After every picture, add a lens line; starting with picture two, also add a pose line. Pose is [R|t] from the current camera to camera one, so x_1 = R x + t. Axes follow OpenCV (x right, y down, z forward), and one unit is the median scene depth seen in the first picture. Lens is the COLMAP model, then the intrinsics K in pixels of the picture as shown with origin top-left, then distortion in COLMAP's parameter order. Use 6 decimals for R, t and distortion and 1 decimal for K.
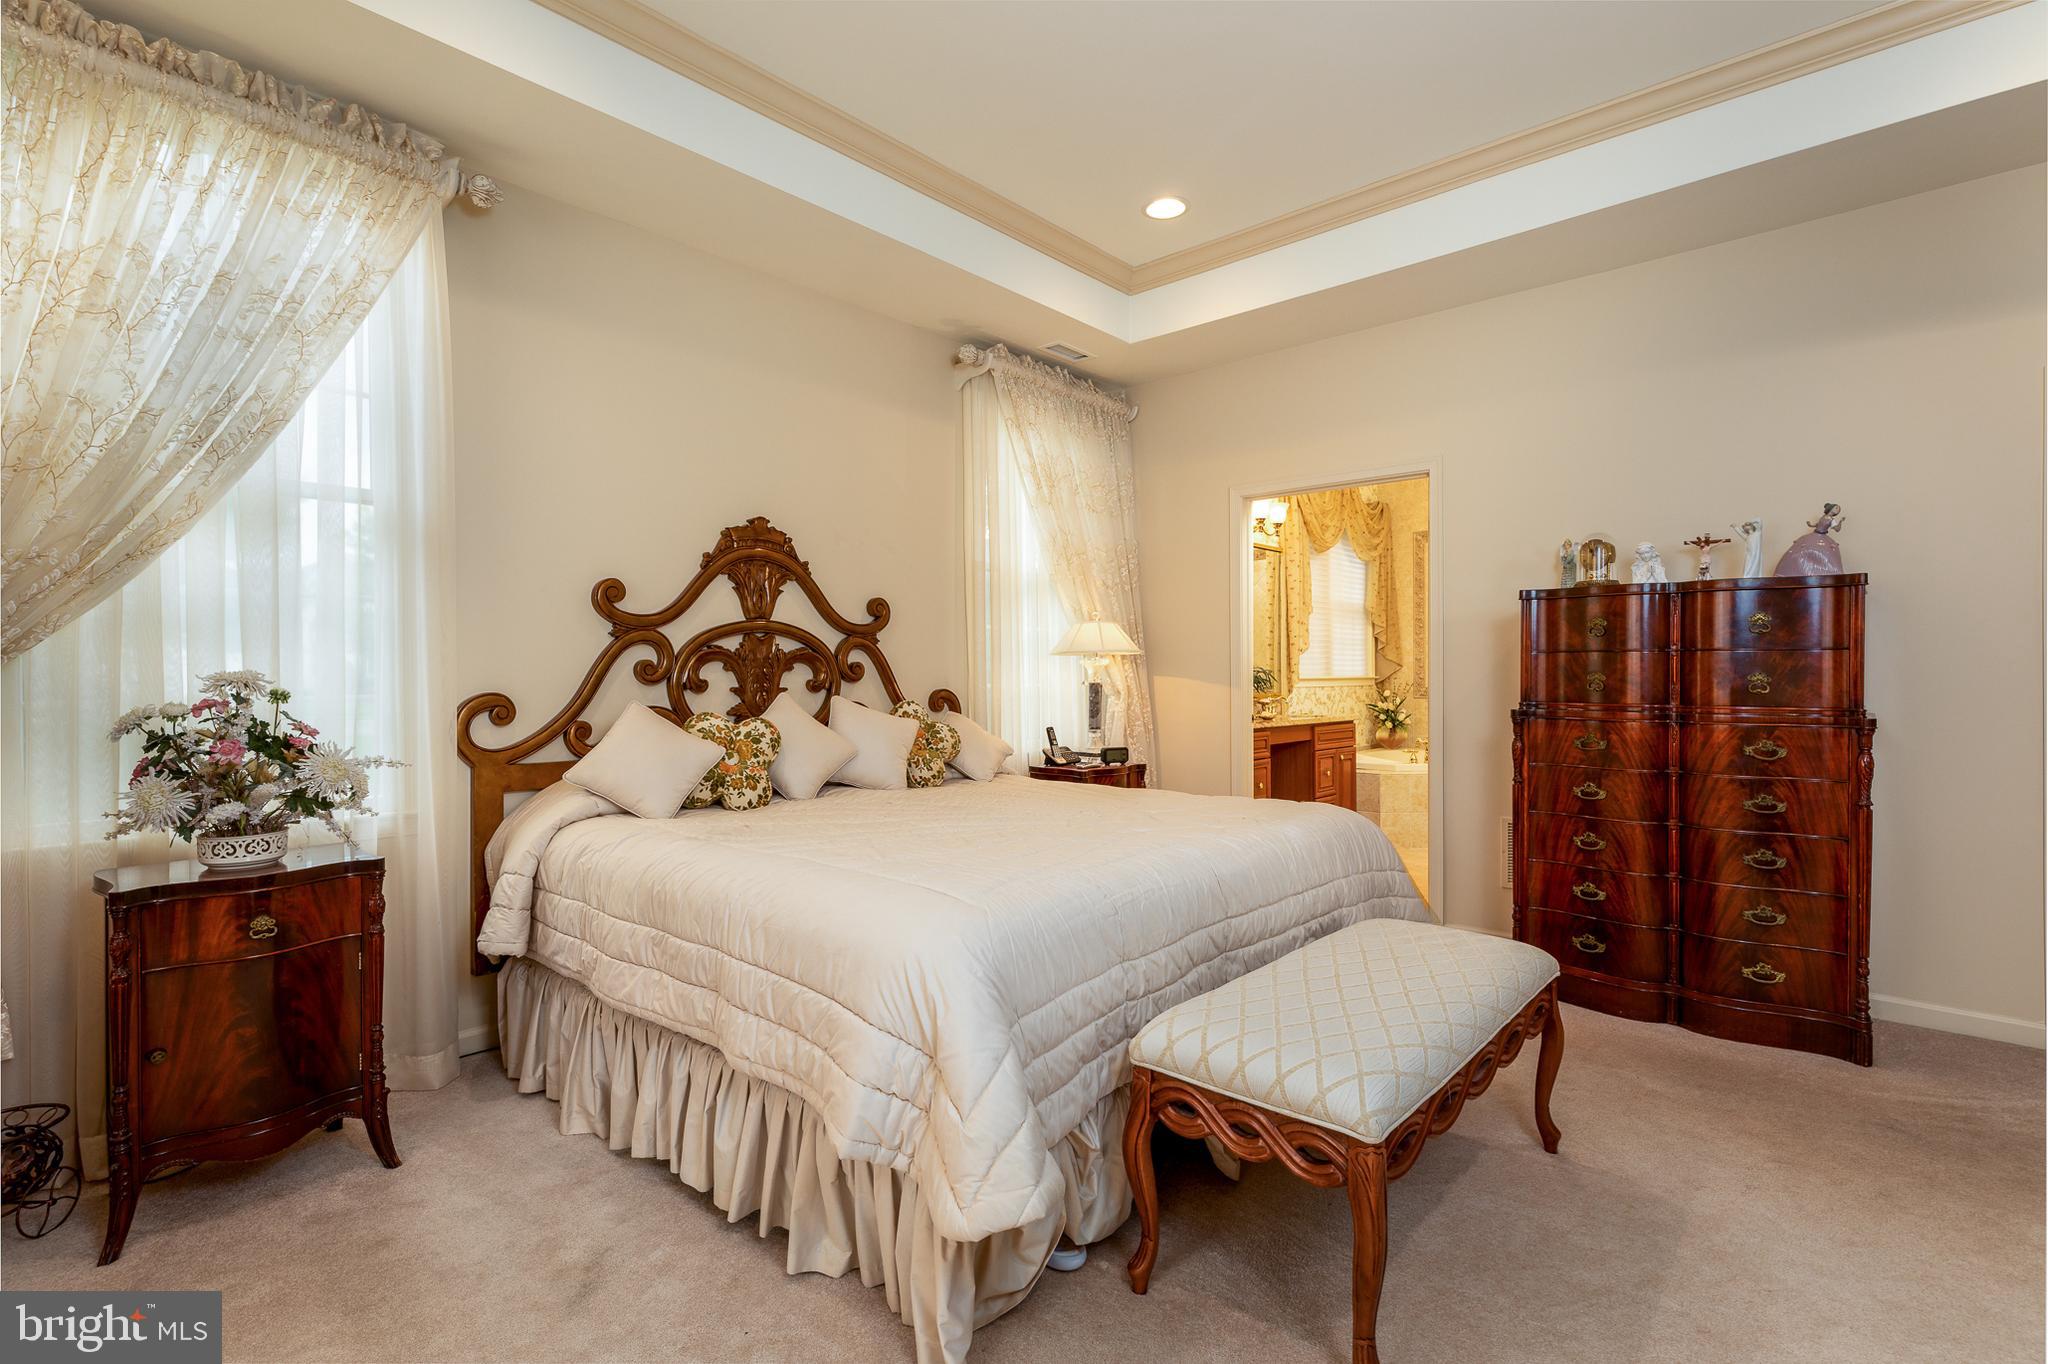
lens RADIAL K [[964.4, 0, 1028.5], [0, 964.4, 672.5], [0, 0, 1]] dist [0.000887, 0.001193]
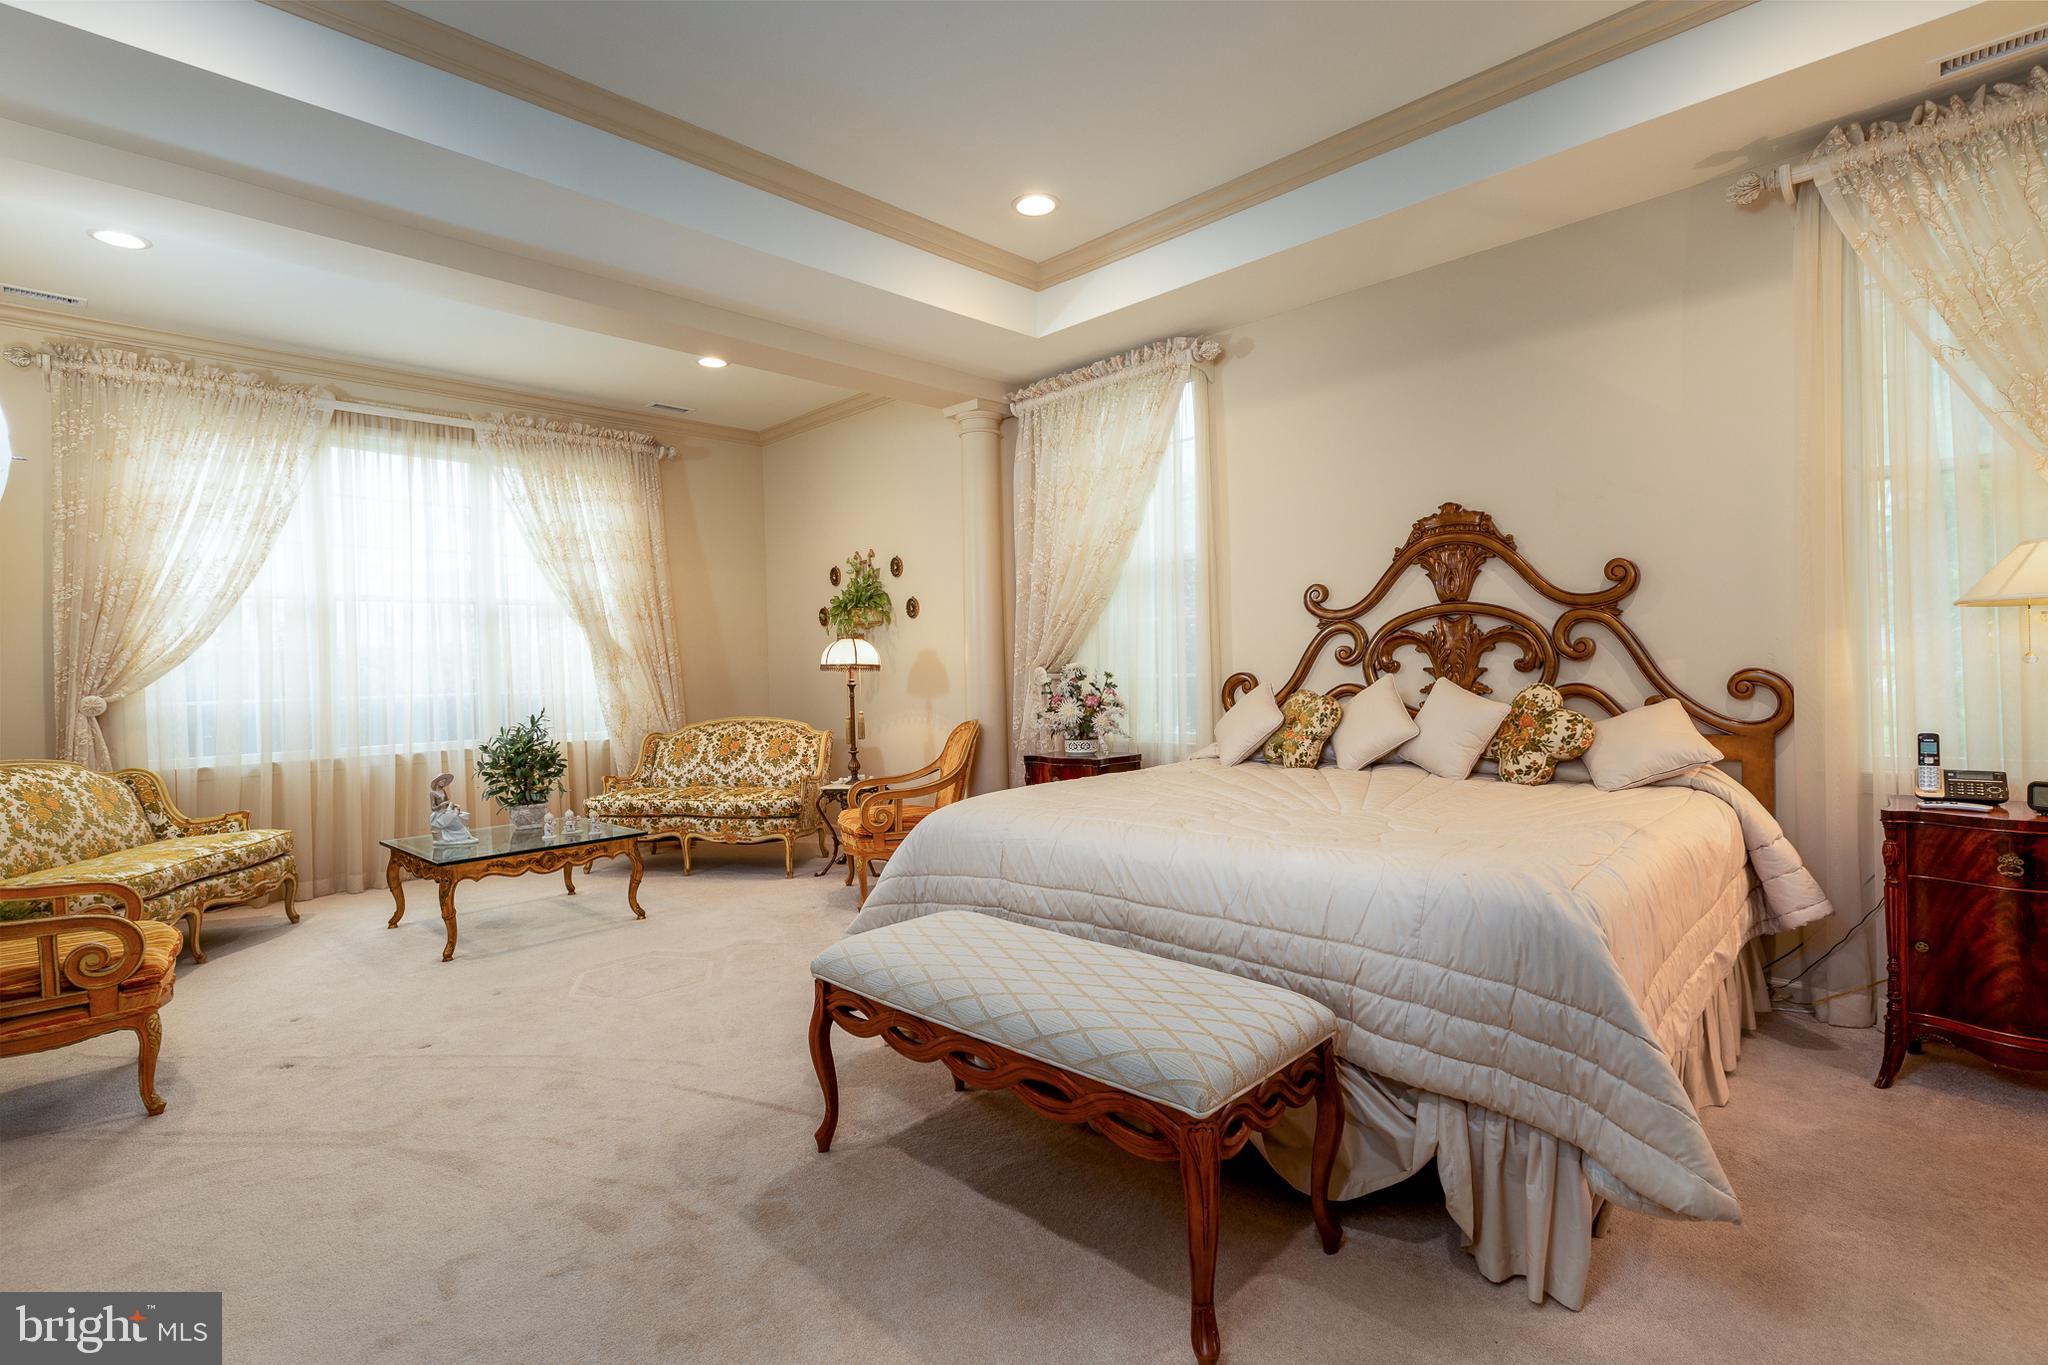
lens RADIAL K [[964.4, 0, 1028.5], [0, 964.4, 673.0], [0, 0, 1]] dist [0.000887, 0.001193]
pose [[-0.042082, 0.012336, -0.999038, 0.796582], [0.029984, 0.999489, 0.011078, -0.004129], [0.998664, -0.029489, -0.042430, 0.603977]]
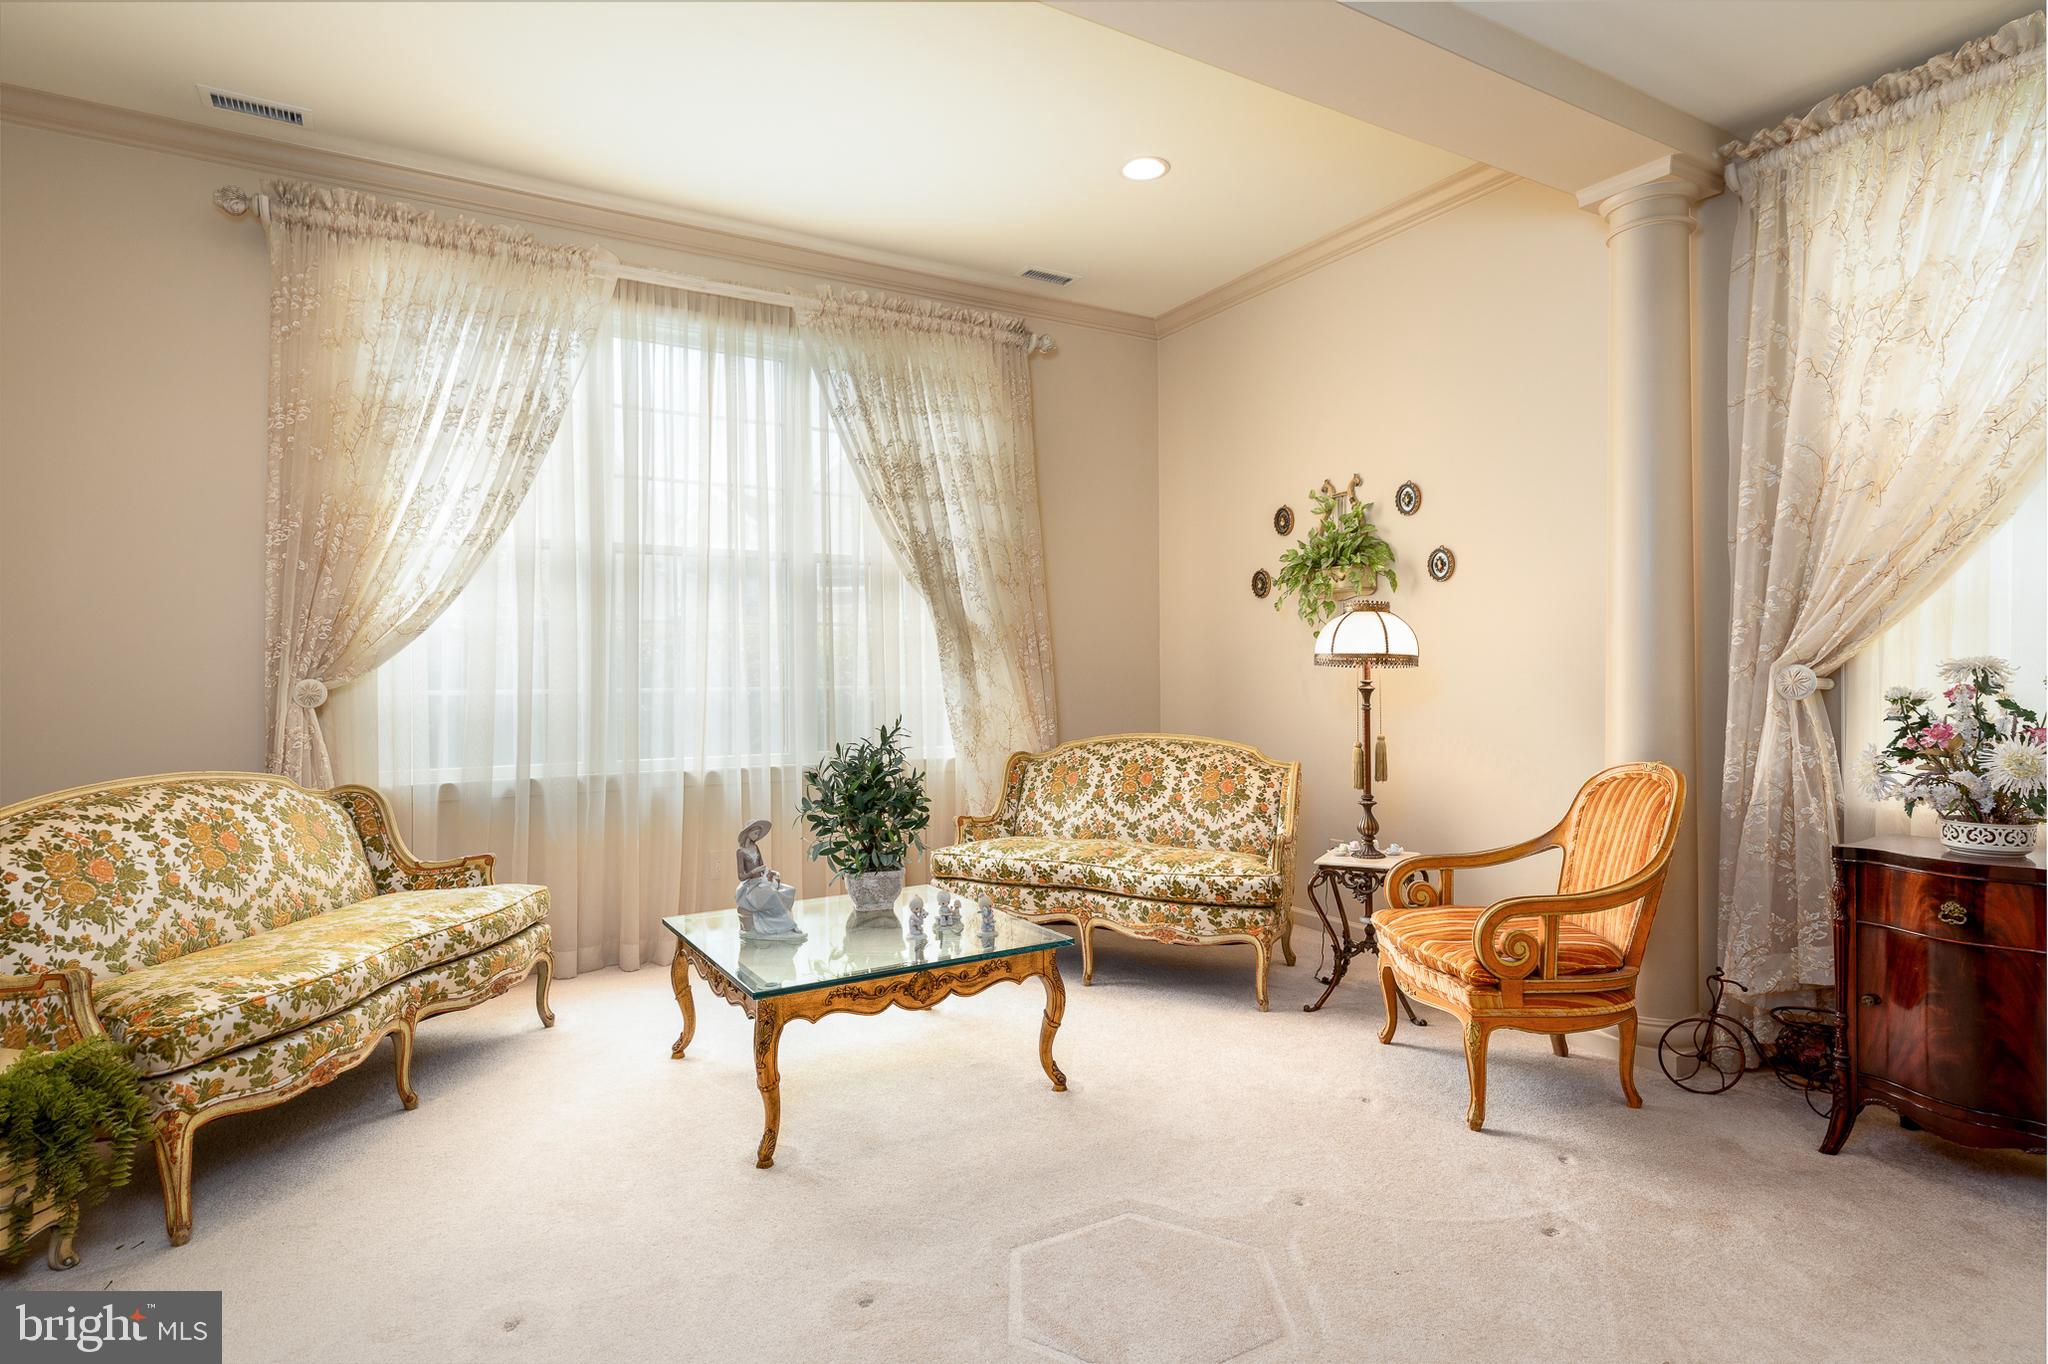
lens RADIAL K [[1070.8, 0, 1035.6], [0, 1070.8, 671.5], [0, 0, 1]] dist [-0.002935, -0.000720]
pose [[-0.294010, 0.006830, -0.955778, 0.344903], [0.010795, 0.999934, 0.003825, -0.000658], [0.955741, -0.009193, -0.294064, 0.266291]]
